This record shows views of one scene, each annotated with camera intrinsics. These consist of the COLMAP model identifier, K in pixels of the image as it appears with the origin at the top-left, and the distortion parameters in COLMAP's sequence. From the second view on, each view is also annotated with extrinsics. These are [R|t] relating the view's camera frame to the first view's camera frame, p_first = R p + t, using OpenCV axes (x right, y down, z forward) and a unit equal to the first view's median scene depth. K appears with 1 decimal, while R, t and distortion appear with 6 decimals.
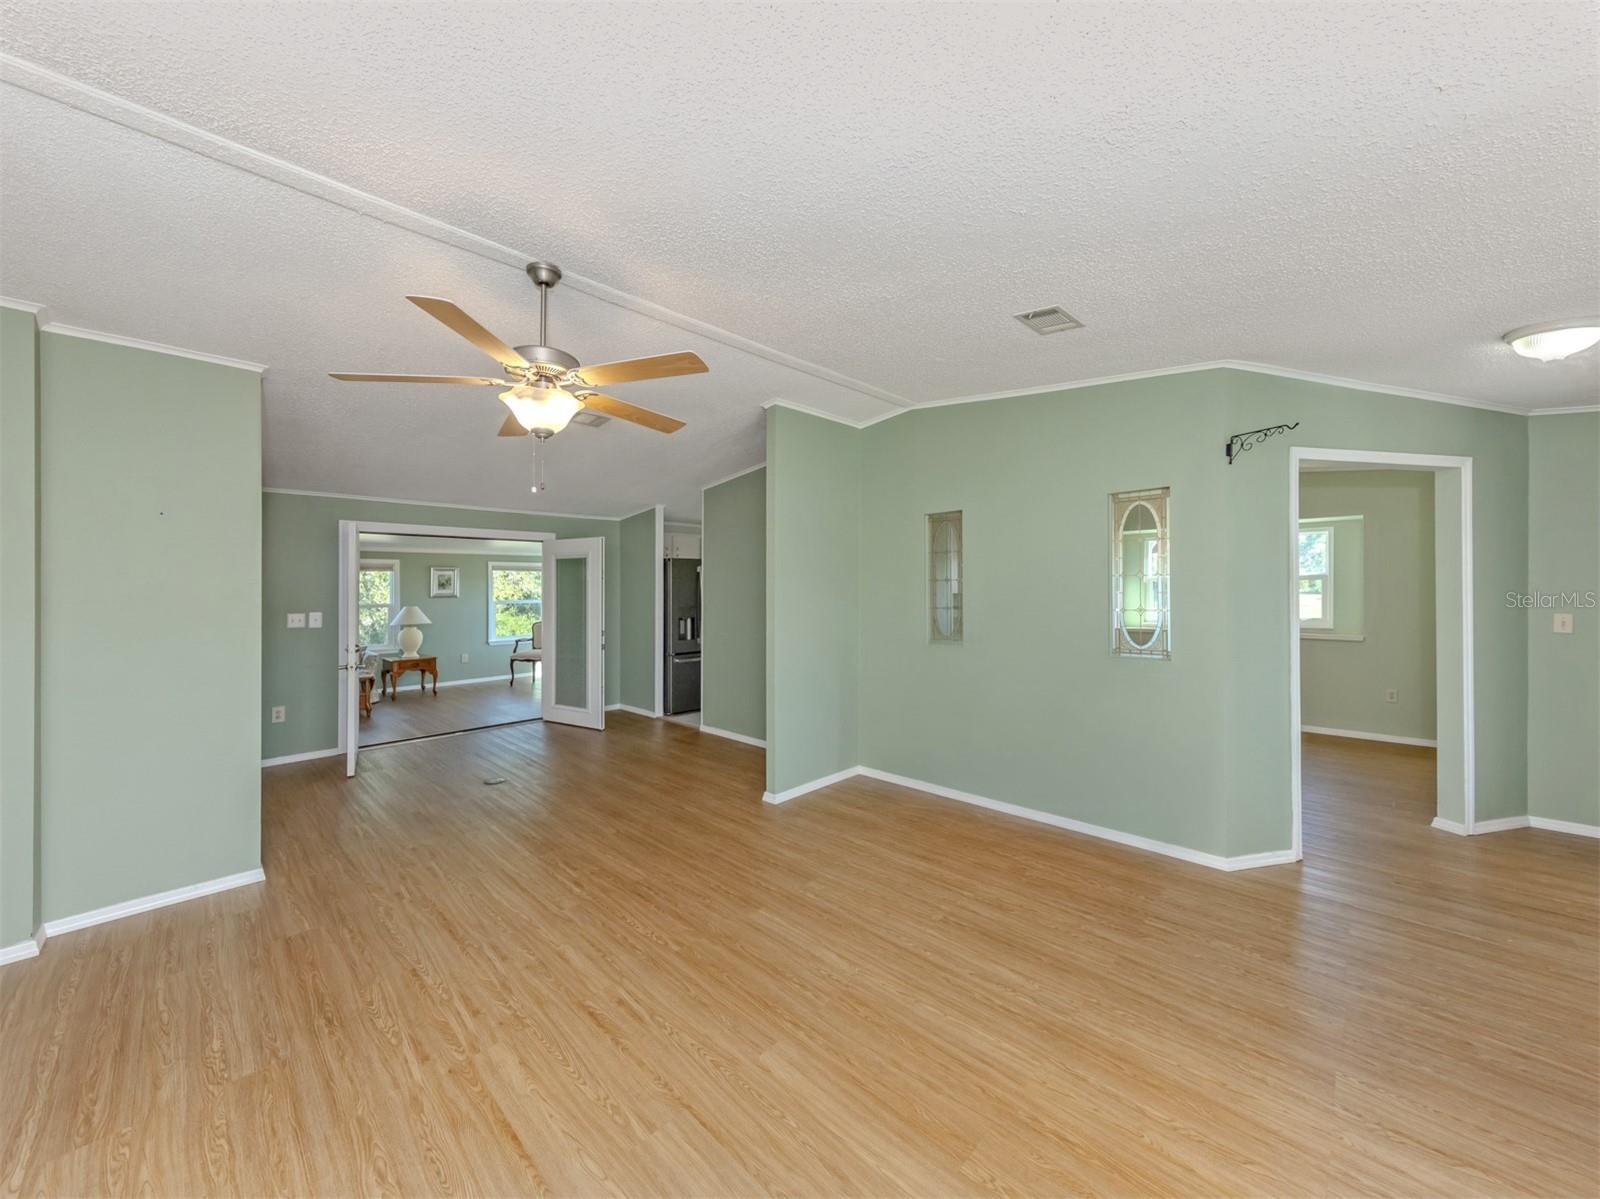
lens RADIAL K [[603.5, 0, 775.7], [0, 603.5, 576.4], [0, 0, 1]] dist [-0.001749, 0.000810]
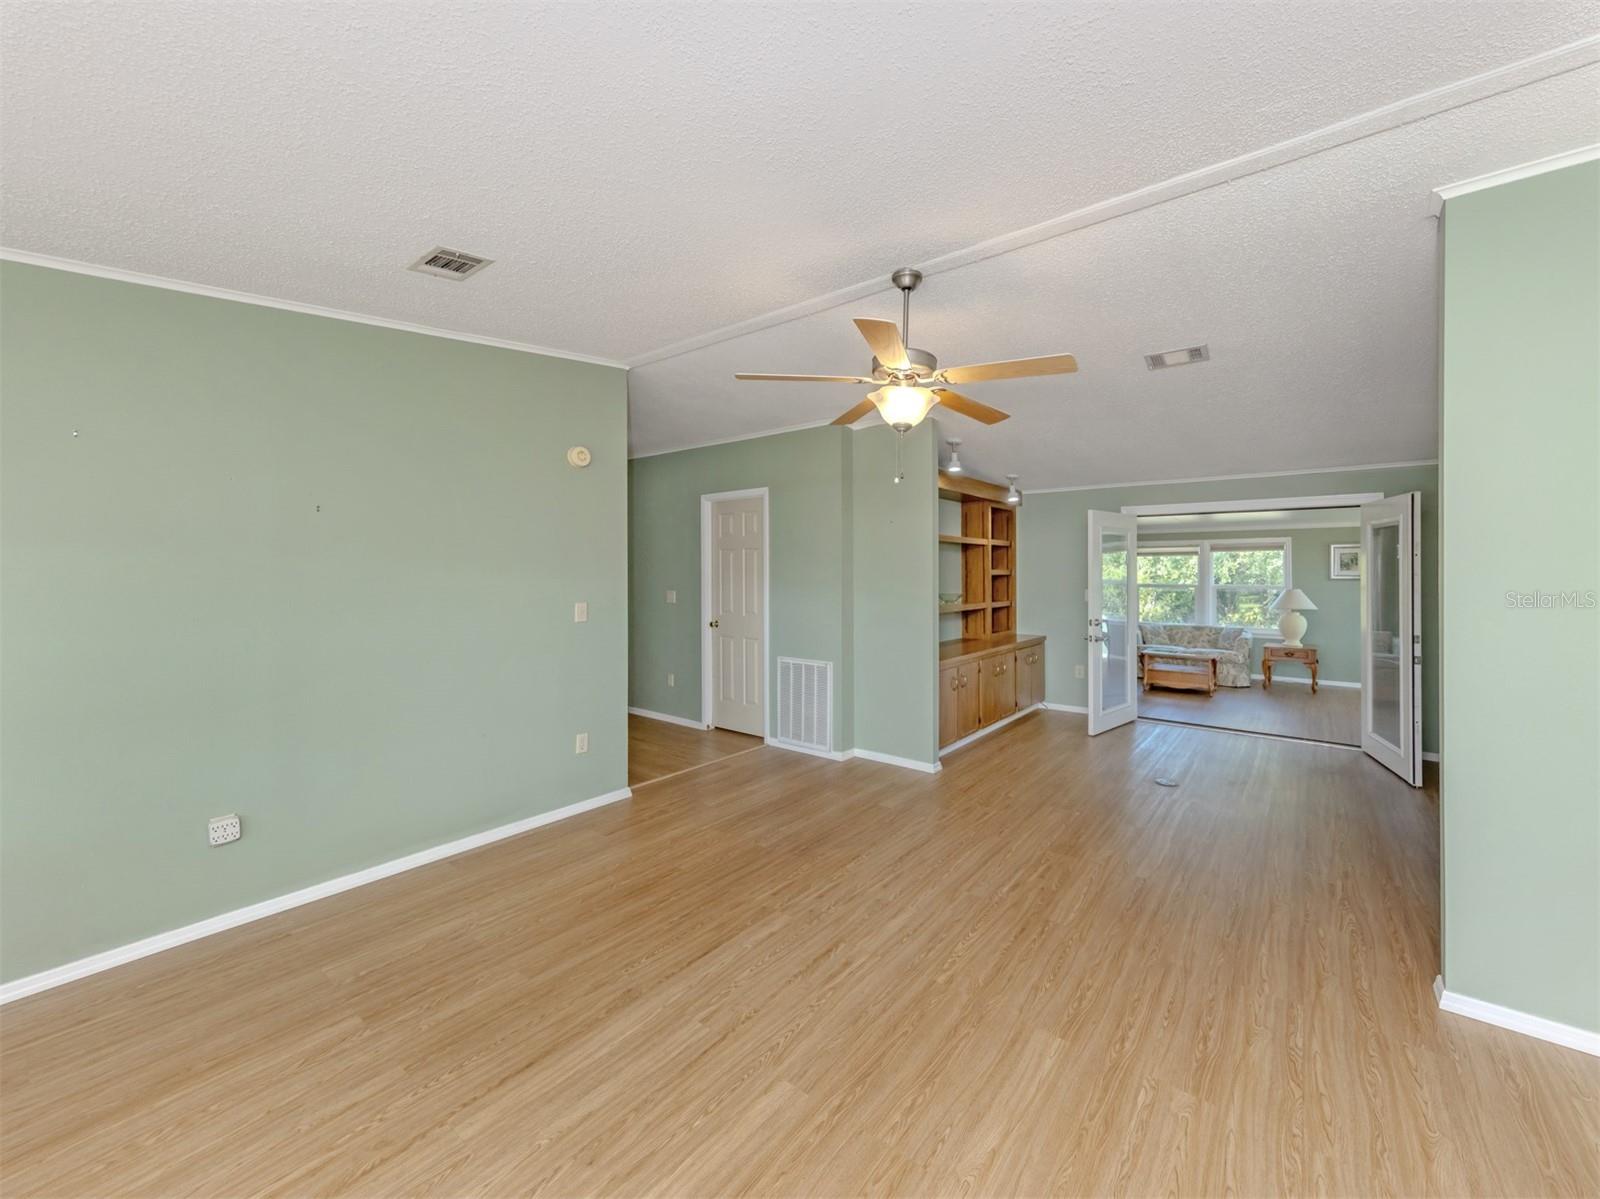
lens RADIAL K [[610.1, 0, 849.5], [0, 610.1, 565.0], [0, 0, 1]] dist [0.001715, -0.000195]
pose [[0.171415, 0.003721, -0.985192, 0.607098], [0.012238, 0.999908, 0.005906, -0.001101], [0.985123, -0.013069, 0.171353, 0.630004]]
